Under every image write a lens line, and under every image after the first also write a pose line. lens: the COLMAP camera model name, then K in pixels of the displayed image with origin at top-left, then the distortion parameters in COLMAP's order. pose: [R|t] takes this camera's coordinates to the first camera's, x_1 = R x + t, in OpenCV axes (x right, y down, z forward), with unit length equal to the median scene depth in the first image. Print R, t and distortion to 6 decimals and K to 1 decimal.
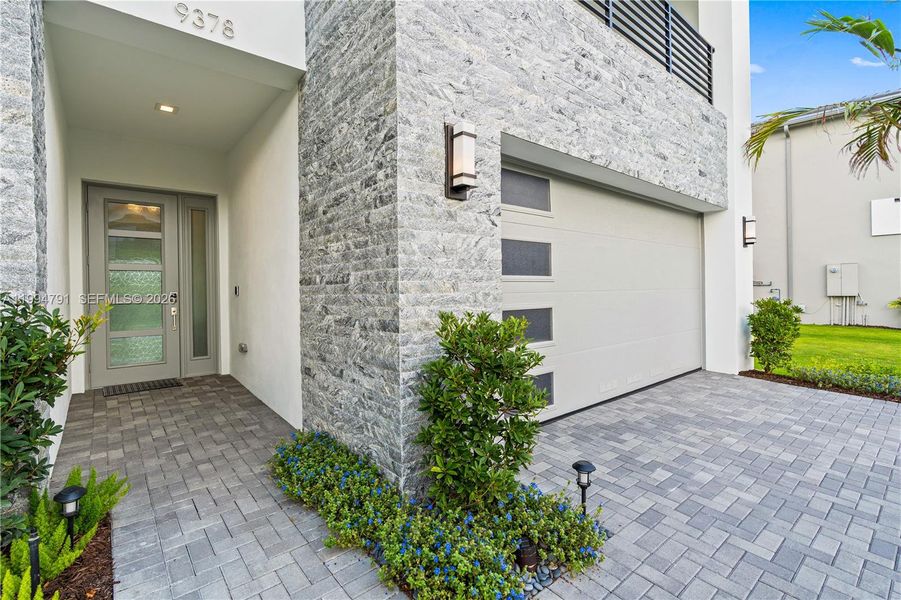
lens RADIAL K [[409.8, 0, 445.3], [0, 409.8, 295.3], [0, 0, 1]] dist [-0.000748, 0.000100]
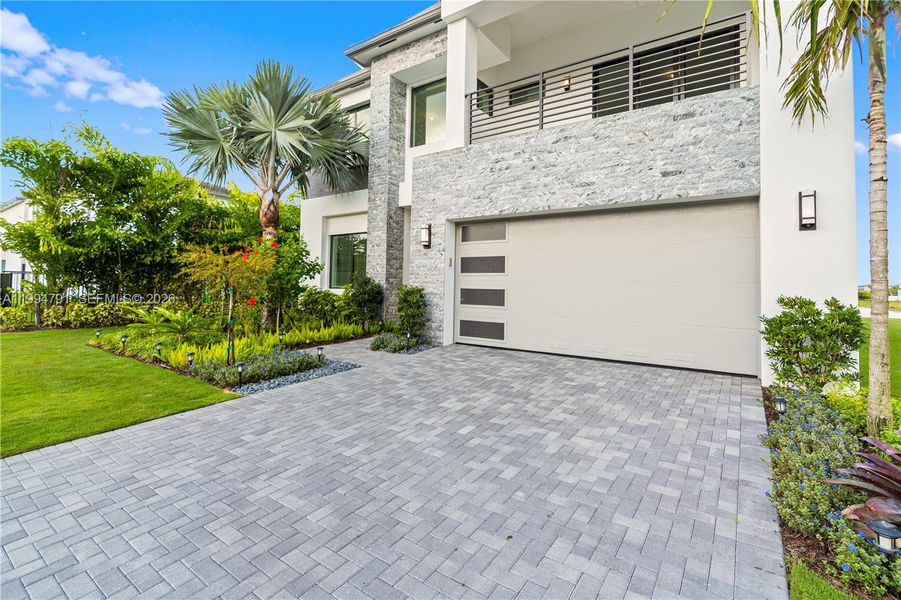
lens RADIAL K [[421.3, 0, 451.1], [0, 421.3, 281.6], [0, 0, 1]] dist [-0.002754, -0.000211]
pose [[0.272546, 0.005398, -0.962128, 2.073863], [-0.034651, 0.999391, -0.004208, 0.010183], [0.961519, 0.034486, 0.272567, 0.227325]]
